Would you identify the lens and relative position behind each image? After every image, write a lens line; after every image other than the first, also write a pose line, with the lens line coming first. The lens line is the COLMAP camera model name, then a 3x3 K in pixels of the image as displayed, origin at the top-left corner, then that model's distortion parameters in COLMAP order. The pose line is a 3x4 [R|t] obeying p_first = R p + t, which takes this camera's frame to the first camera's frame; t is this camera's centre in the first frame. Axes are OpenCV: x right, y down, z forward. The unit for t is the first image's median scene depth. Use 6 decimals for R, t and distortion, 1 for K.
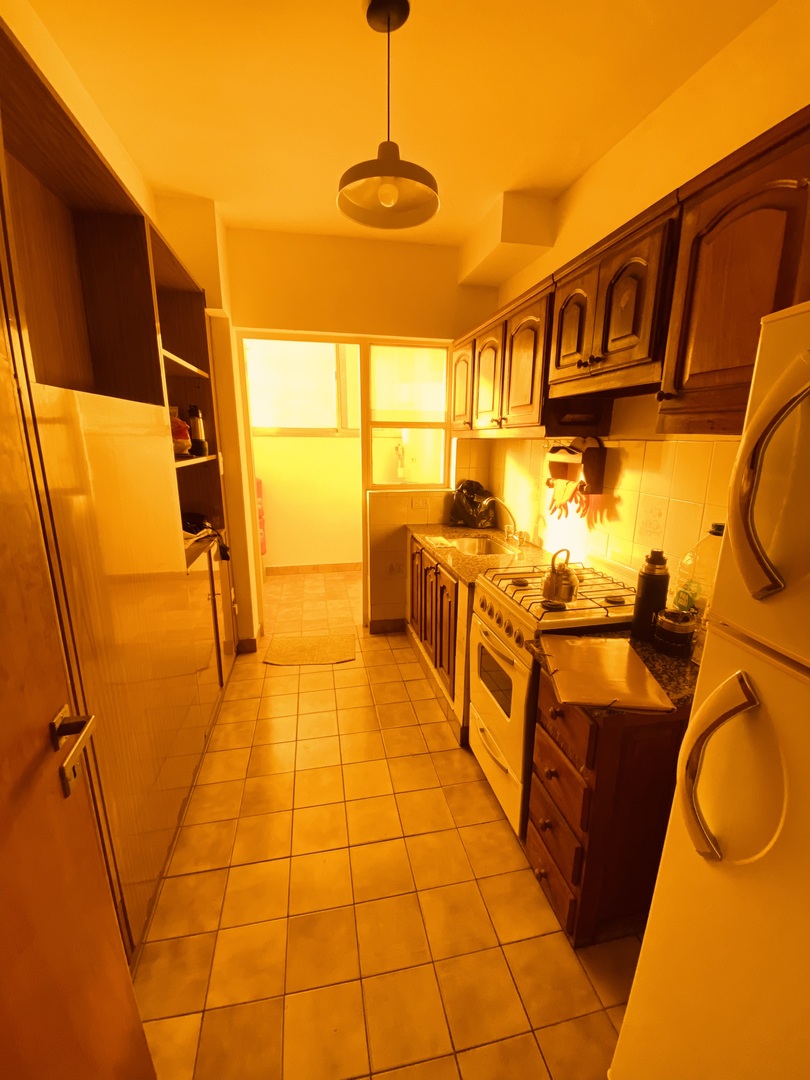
lens RADIAL K [[439.1, 0, 403.5], [0, 439.1, 540.5], [0, 0, 1]] dist [0.017820, -0.019267]
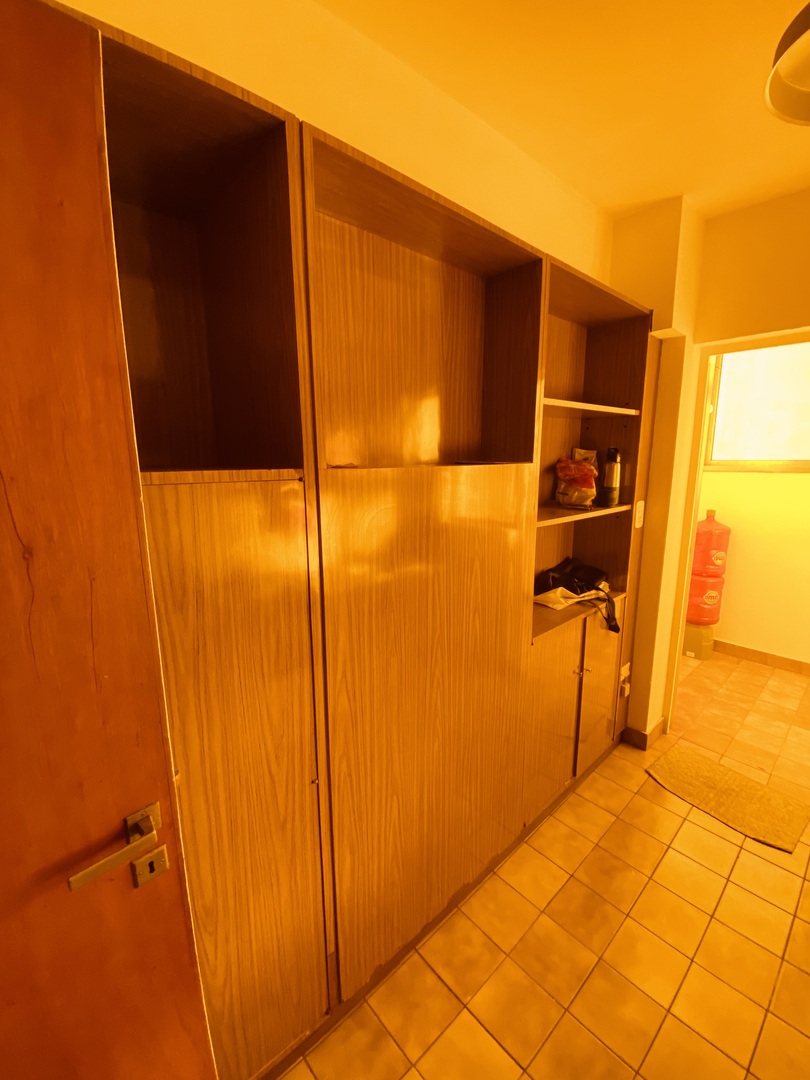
lens RADIAL K [[436.2, 0, 397.2], [0, 436.2, 540.9], [0, 0, 1]] dist [0.017042, -0.019154]
pose [[0.495566, 0.145484, -0.856300, 0.075149], [-0.184613, 0.980989, 0.059827, -0.097843], [0.848724, 0.128436, 0.513002, 0.213274]]
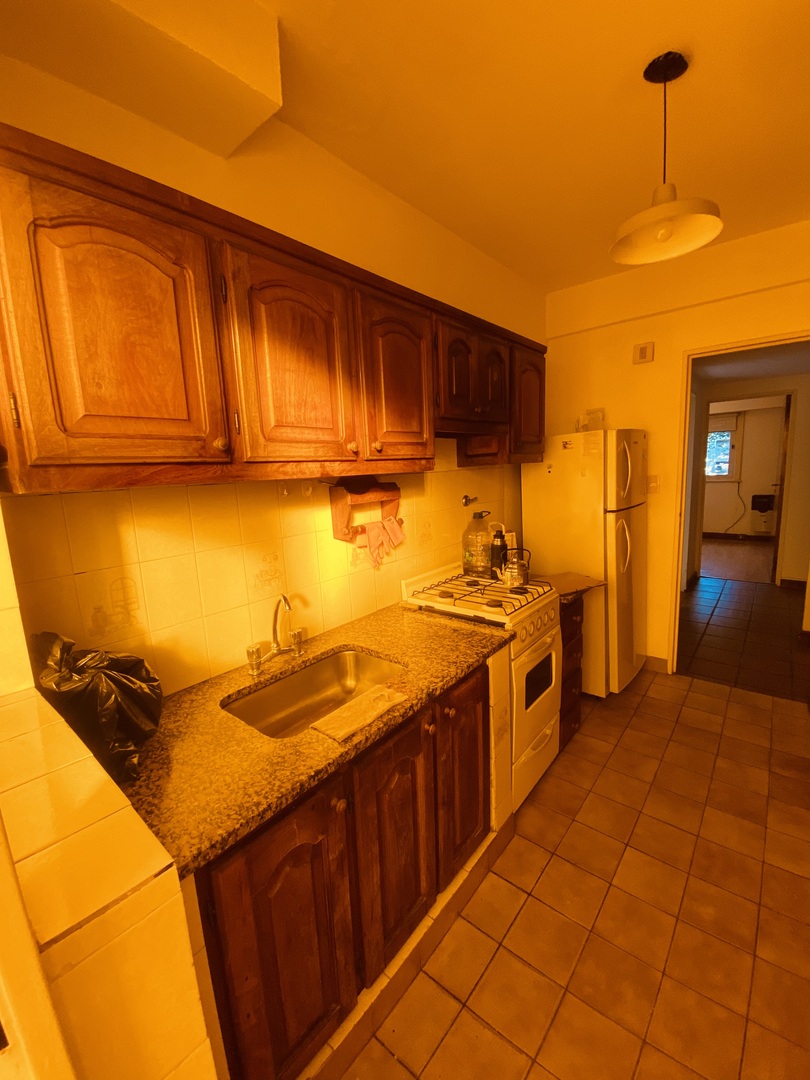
lens RADIAL K [[439.1, 0, 403.5], [0, 439.1, 540.5], [0, 0, 1]] dist [0.017820, -0.019267]
pose [[-0.618449, -0.102251, 0.779144, -0.283800], [0.220020, 0.929311, 0.296600, -0.288836], [-0.754395, 0.354859, -0.552235, 1.211087]]
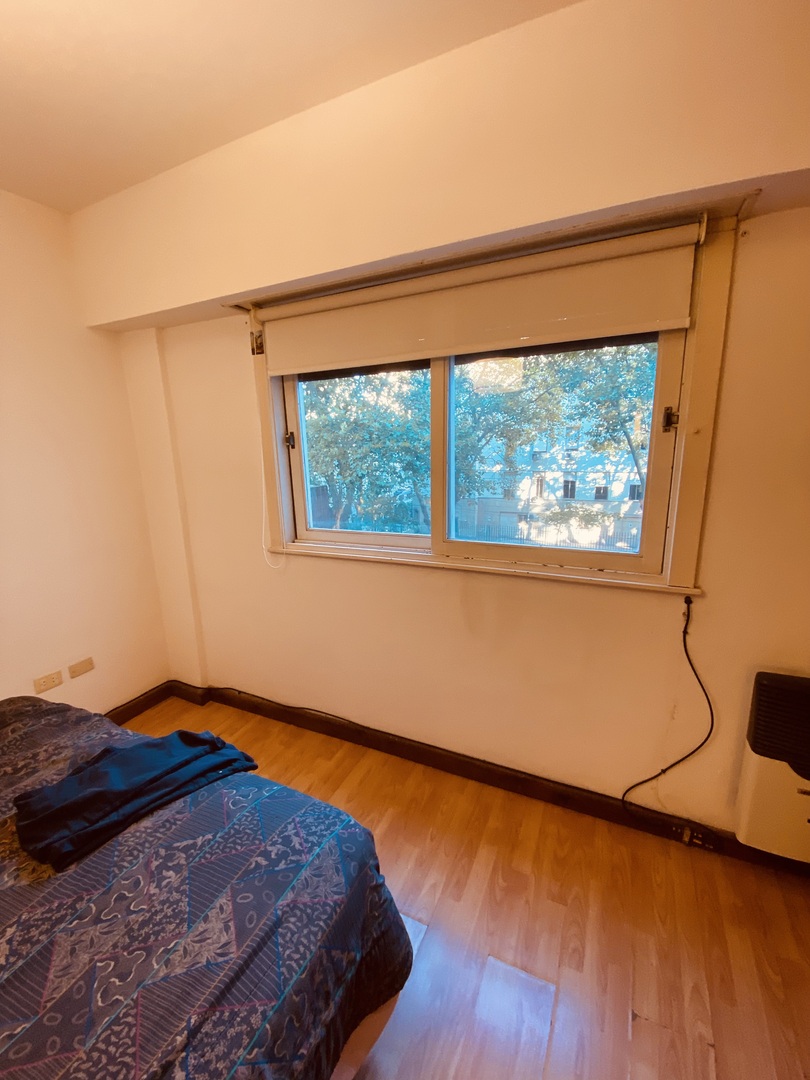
lens RADIAL K [[439.1, 0, 403.5], [0, 439.1, 540.5], [0, 0, 1]] dist [0.017820, -0.019267]
pose [[-0.801671, -0.108809, 0.587779, 0.630949], [0.156956, 0.910477, 0.382618, 0.353103], [-0.576792, 0.398989, -0.712824, -1.615408]]
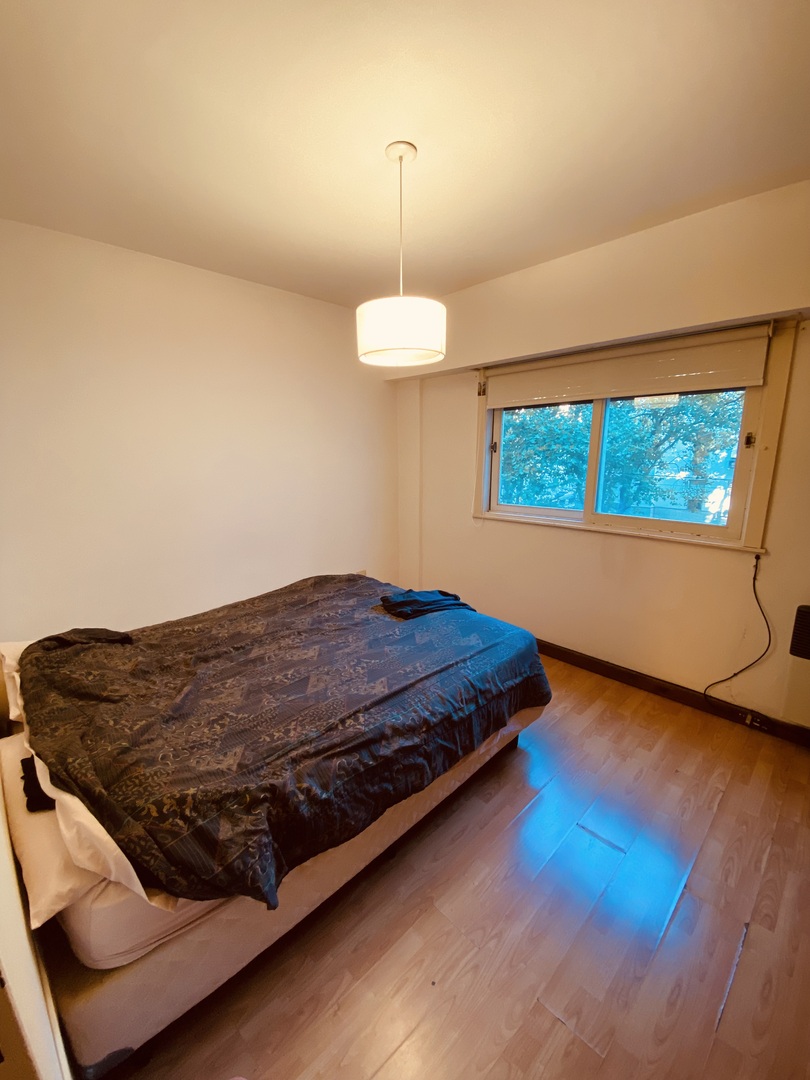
lens RADIAL K [[436.2, 0, 397.2], [0, 436.2, 540.9], [0, 0, 1]] dist [0.017042, -0.019154]
pose [[-0.533597, -0.172164, 0.828030, 0.315744], [0.196323, 0.927103, 0.319277, 0.245321], [-0.822637, 0.332927, -0.460900, -1.202977]]
